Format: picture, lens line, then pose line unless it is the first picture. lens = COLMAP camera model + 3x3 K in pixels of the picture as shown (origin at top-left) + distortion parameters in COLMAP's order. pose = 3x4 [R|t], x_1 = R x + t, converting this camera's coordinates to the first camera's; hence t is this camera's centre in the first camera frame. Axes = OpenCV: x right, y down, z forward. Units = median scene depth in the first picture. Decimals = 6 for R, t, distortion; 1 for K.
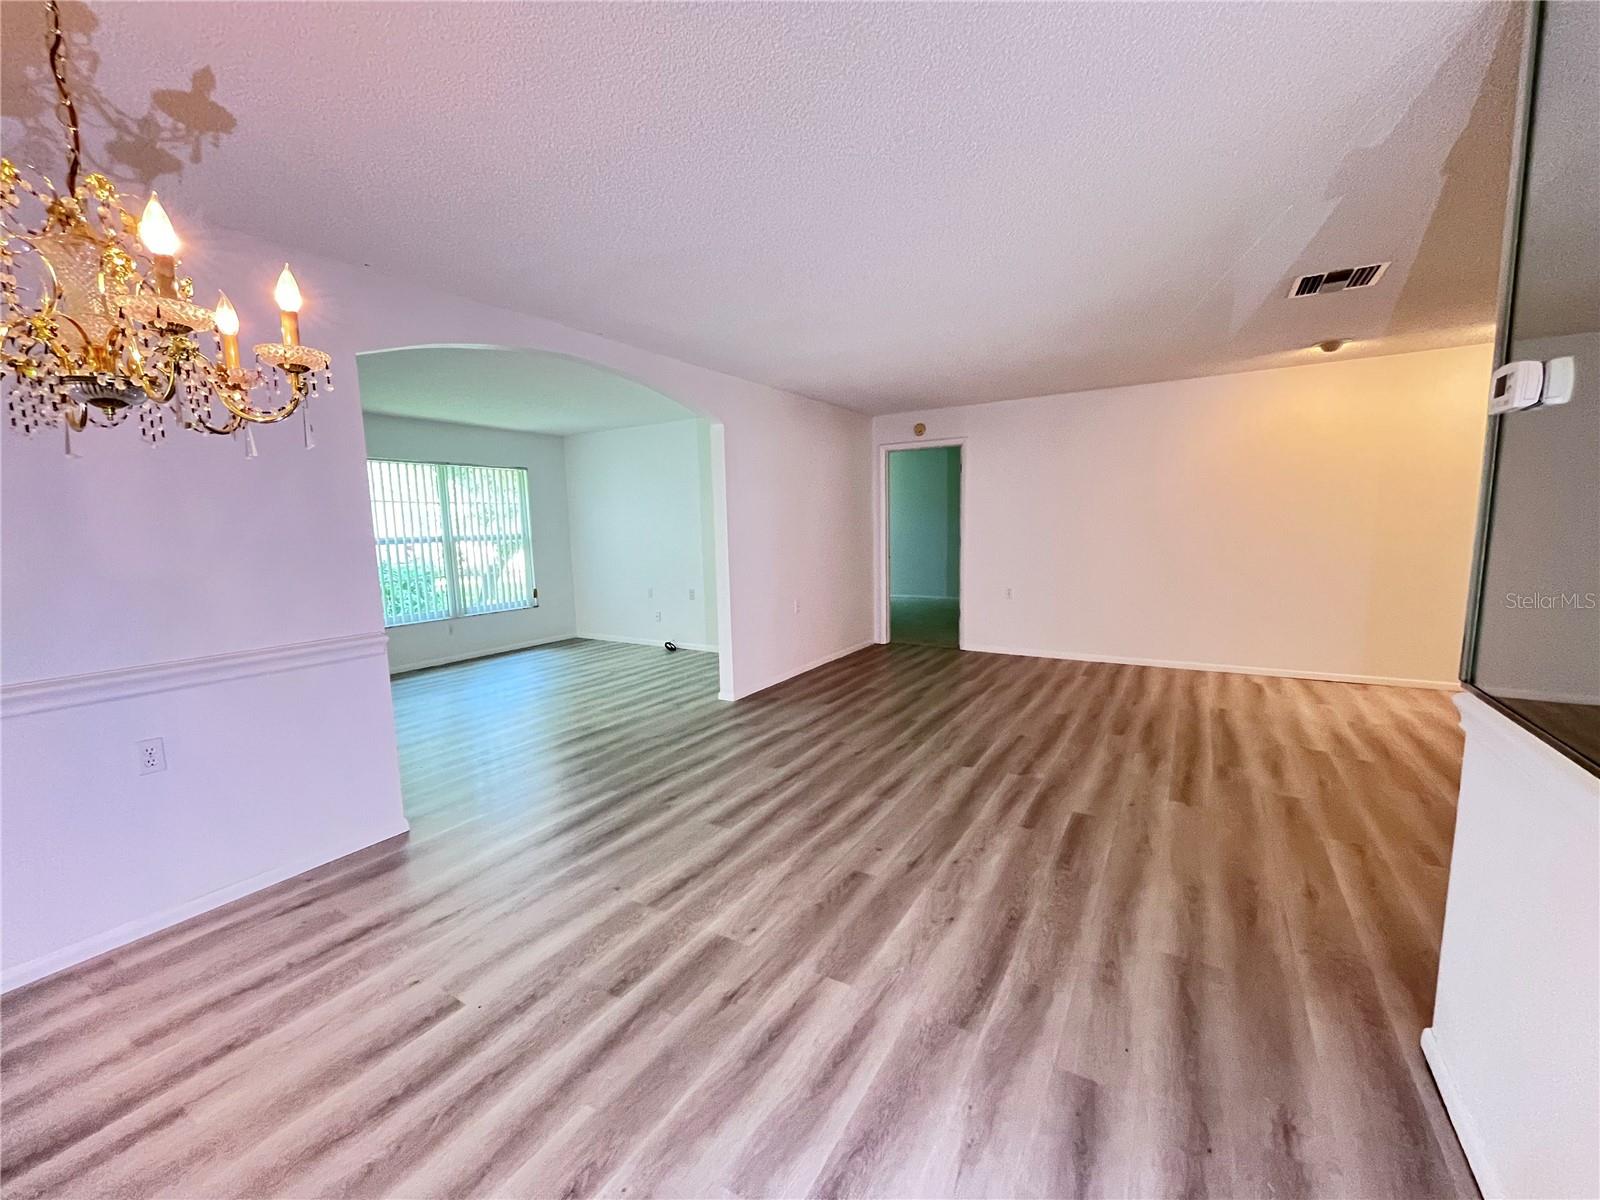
lens RADIAL K [[648.4, 0, 798.9], [0, 648.4, 597.1], [0, 0, 1]] dist [-0.000845, -0.000172]
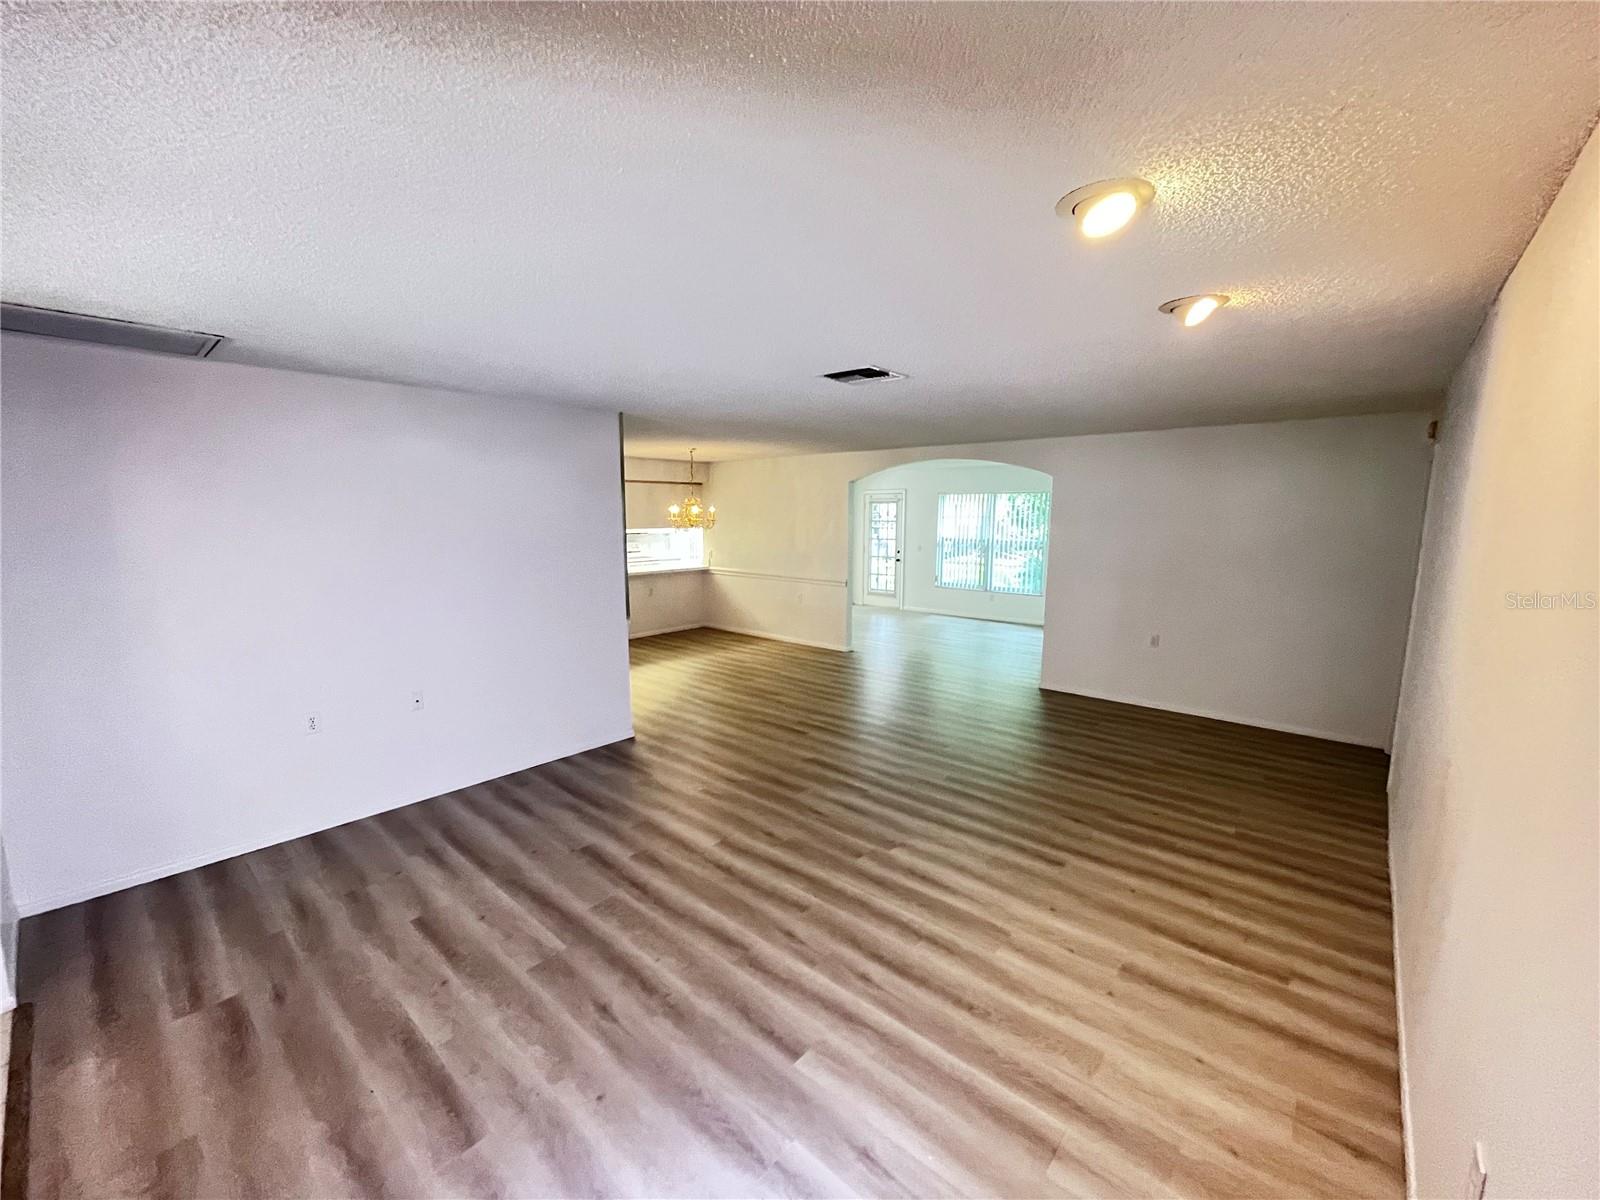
lens RADIAL K [[648.4, 0, 798.7], [0, 648.4, 600.6], [0, 0, 1]] dist [-0.000845, -0.000172]
pose [[-0.172026, 0.157645, -0.972397, 1.684753], [-0.109140, 0.977985, 0.177859, -0.263241], [0.979028, 0.136724, -0.151034, 0.965180]]
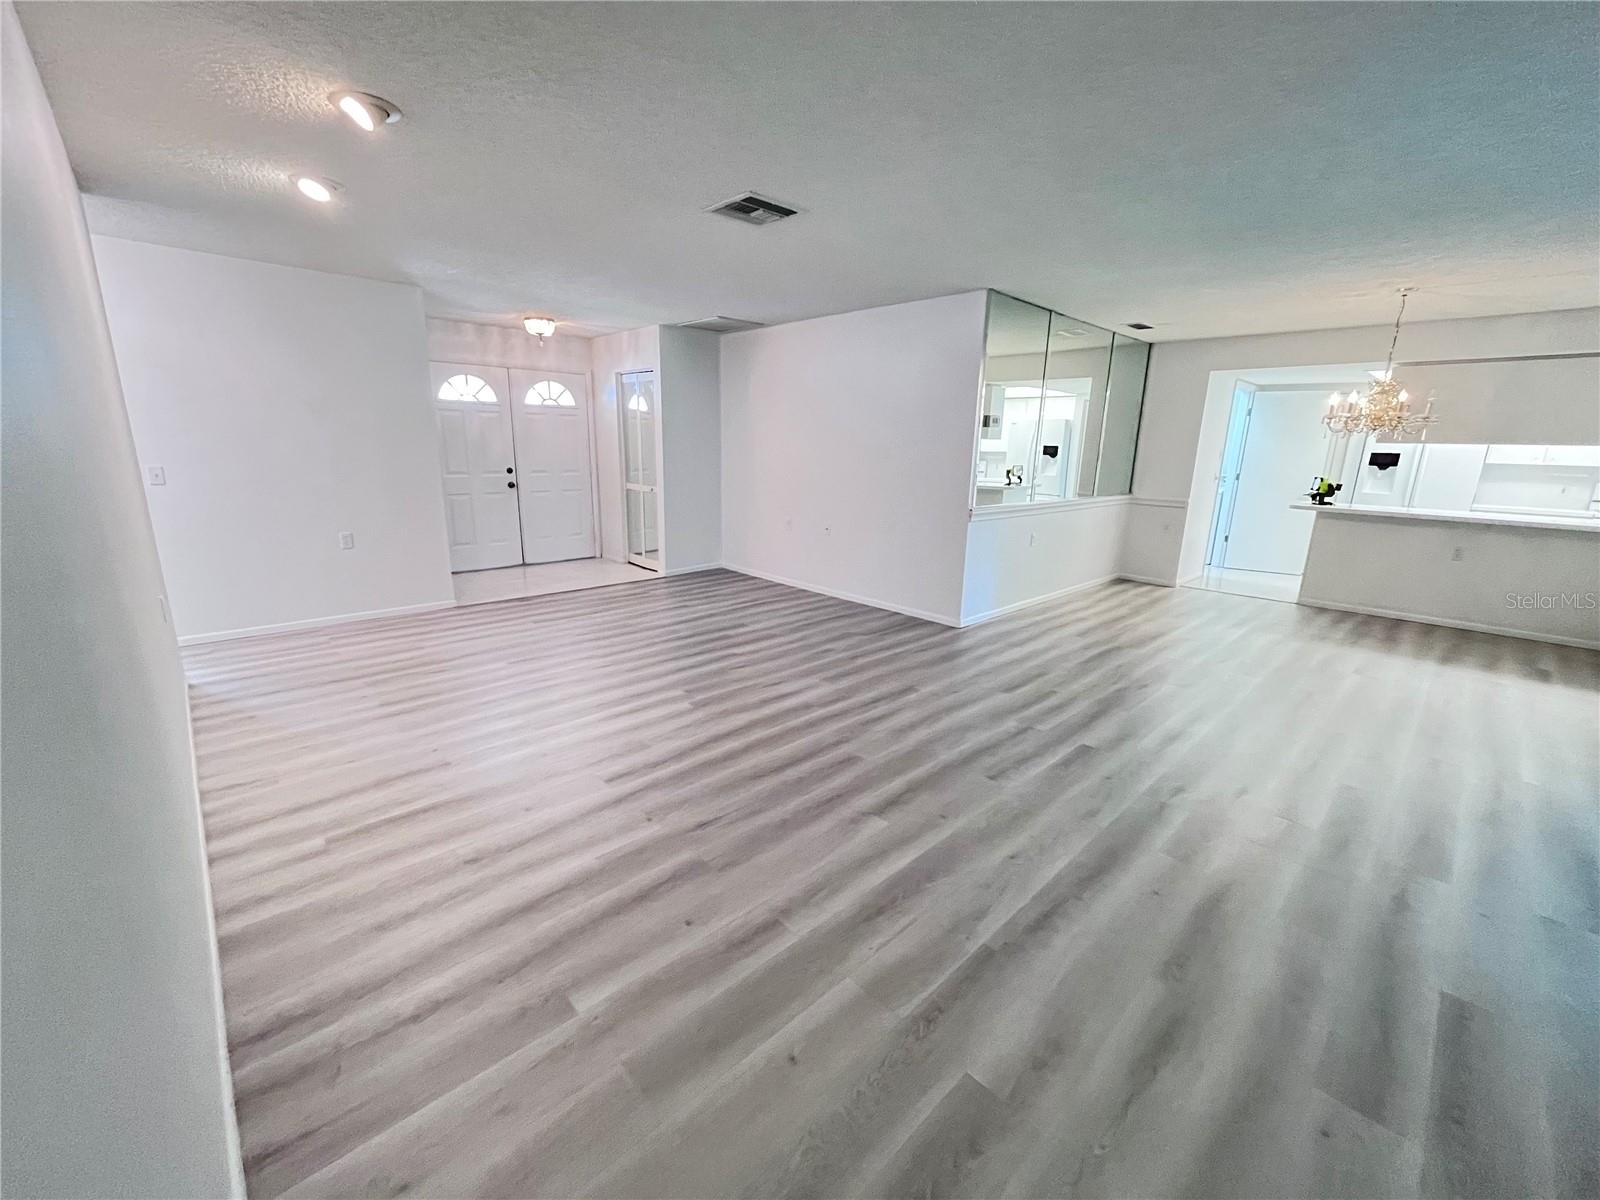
lens RADIAL K [[648.4, 0, 799.2], [0, 648.4, 599.1], [0, 0, 1]] dist [-0.000845, -0.000172]
pose [[-0.966044, -0.058398, 0.251693, 0.418028], [0.029883, 0.942334, 0.333338, -0.227547], [-0.256645, 0.329541, -0.908590, 1.791263]]
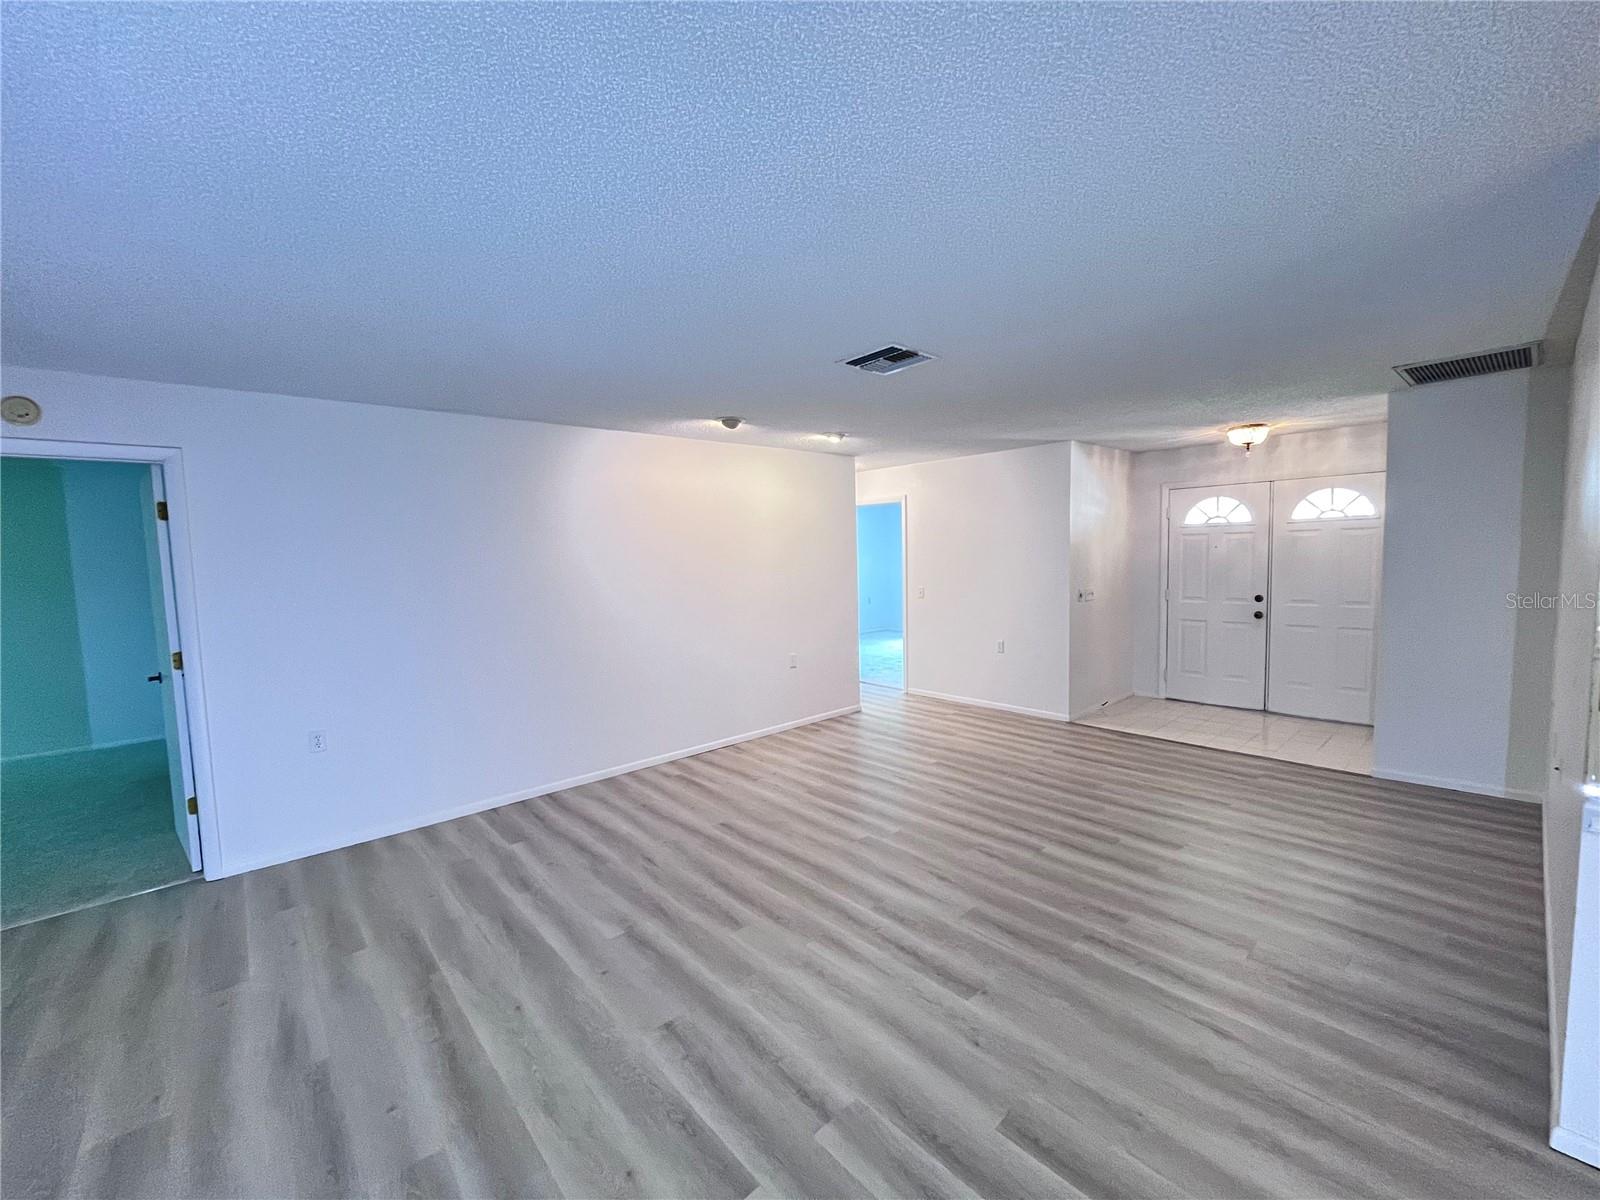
lens RADIAL K [[648.4, 0, 800.0], [0, 648.4, 600.9], [0, 0, 1]] dist [-0.000845, -0.000172]
pose [[0.292117, -0.054939, 0.954803, -0.132920], [0.129316, 0.991449, 0.017484, -0.144357], [-0.947599, 0.118364, 0.296724, 0.764765]]
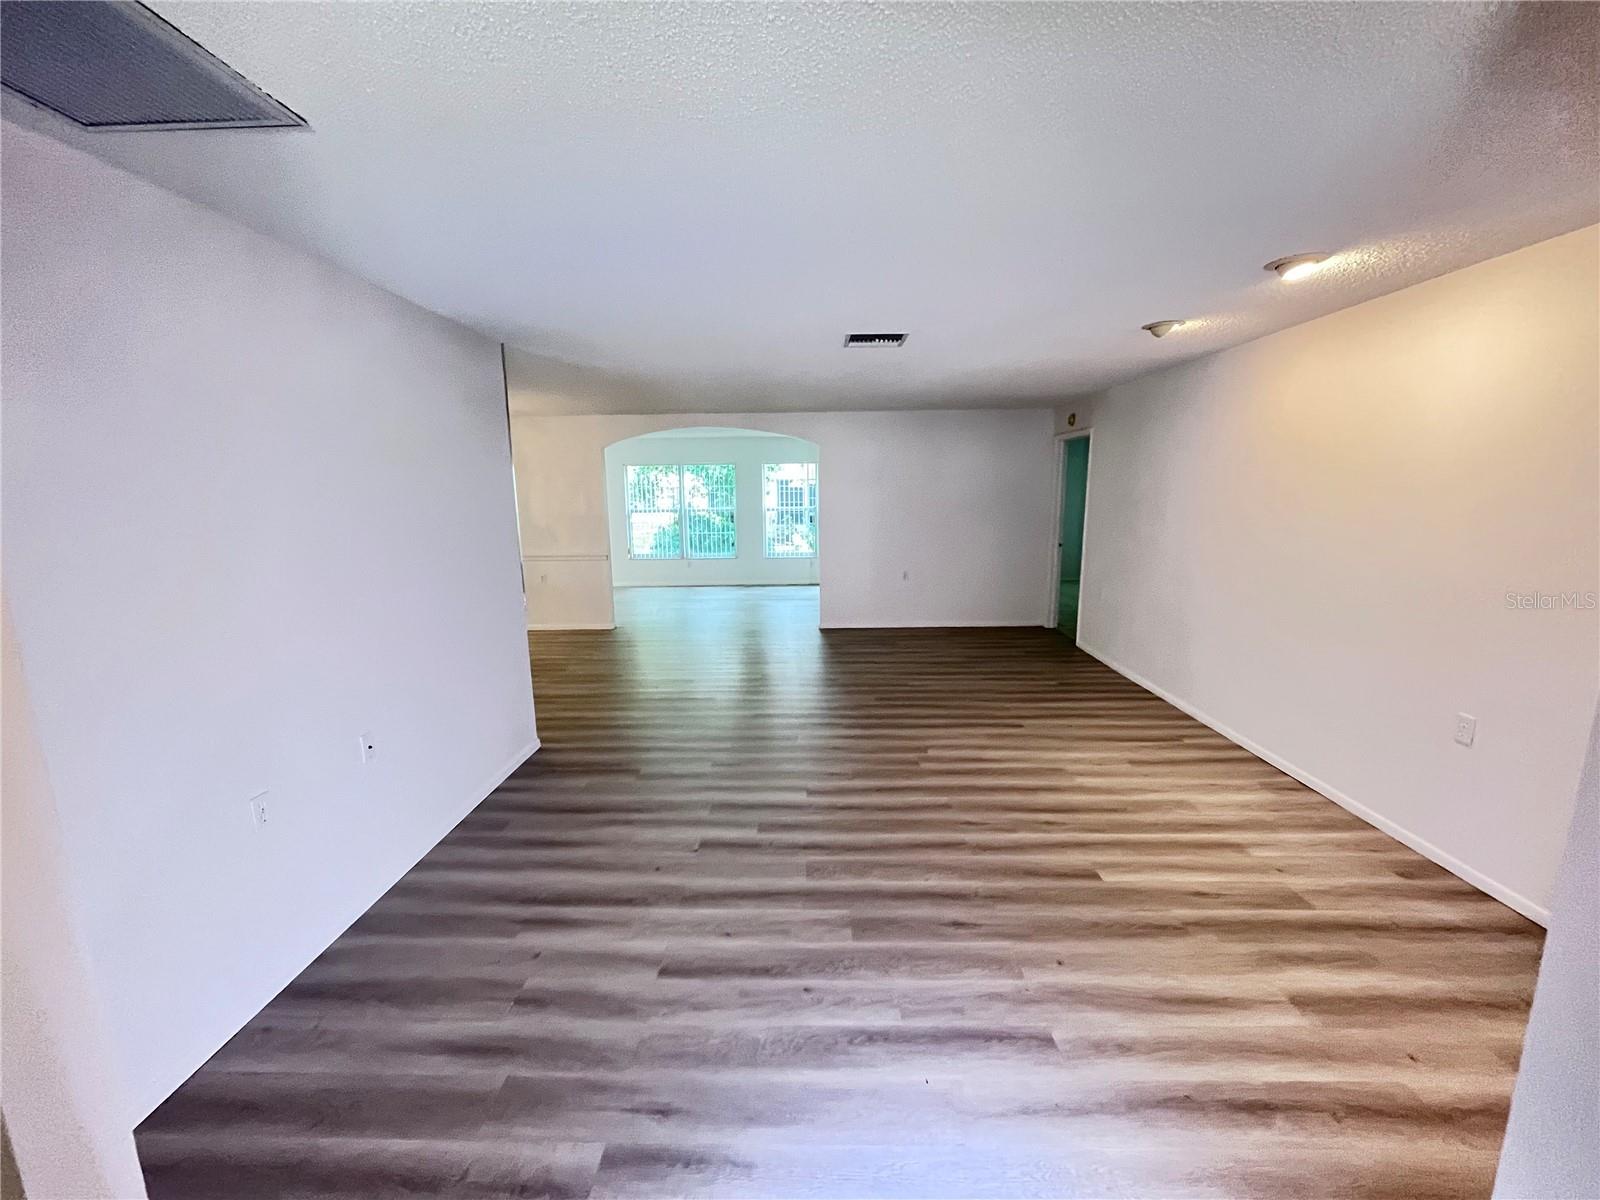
lens RADIAL K [[648.4, 0, 801.9], [0, 648.4, 596.3], [0, 0, 1]] dist [-0.000845, -0.000172]
pose [[0.504464, 0.160059, -0.848468, 1.596043], [-0.098258, 0.986926, 0.127759, -0.142428], [0.857824, 0.018919, 0.513596, 0.247553]]
